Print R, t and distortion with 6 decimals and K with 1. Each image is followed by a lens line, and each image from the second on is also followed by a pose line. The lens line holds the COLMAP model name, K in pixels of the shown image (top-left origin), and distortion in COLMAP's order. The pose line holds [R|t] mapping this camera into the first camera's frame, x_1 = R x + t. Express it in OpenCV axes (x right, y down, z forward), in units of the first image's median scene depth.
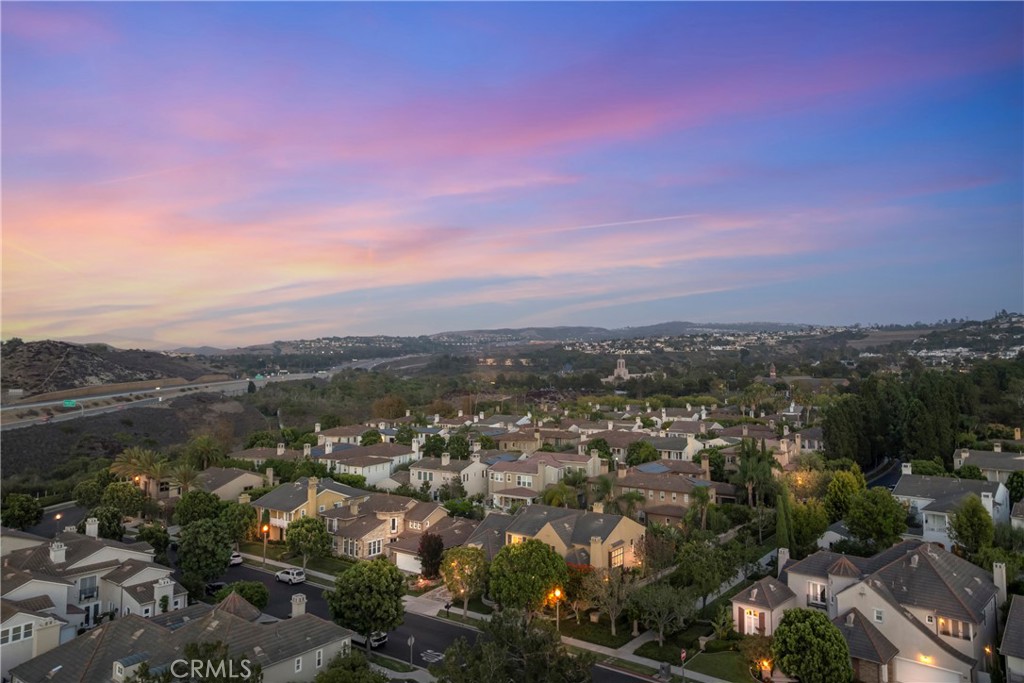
lens RADIAL K [[695.4, 0, 512.0], [0, 695.4, 341.5], [0, 0, 1]] dist [-0.038291, 0.005806]
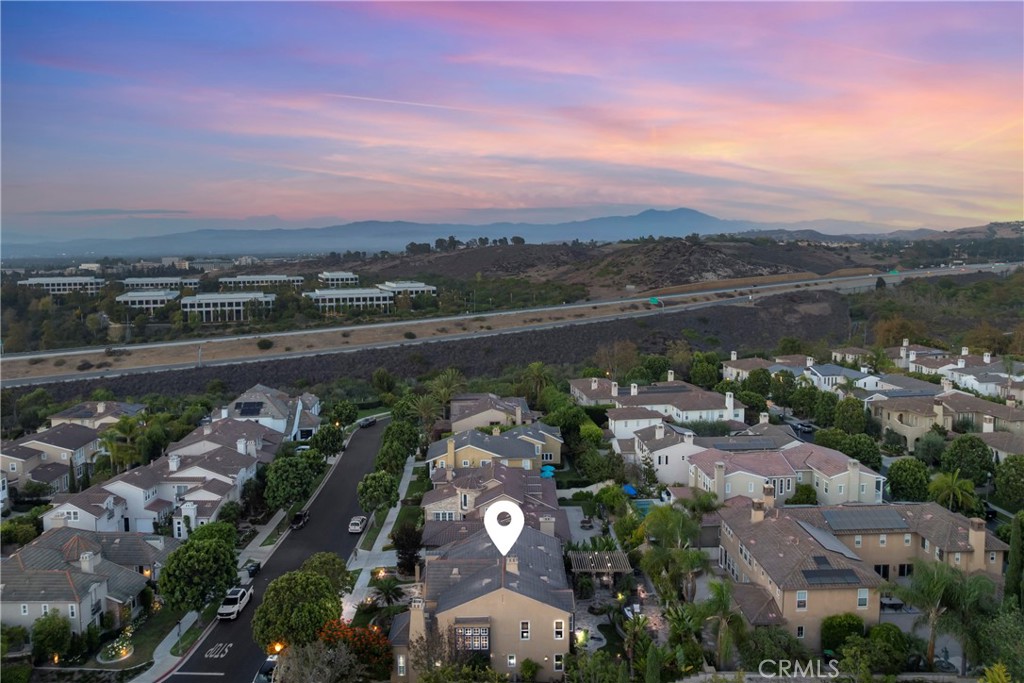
lens RADIAL K [[696.2, 0, 504.8], [0, 696.2, 333.7], [0, 0, 1]] dist [-0.036298, 0.001052]
pose [[0.598173, 0.084050, -0.796947, 0.099890], [0.037255, 0.990493, 0.132426, -0.013379], [0.800500, -0.108903, 0.589355, 0.088993]]
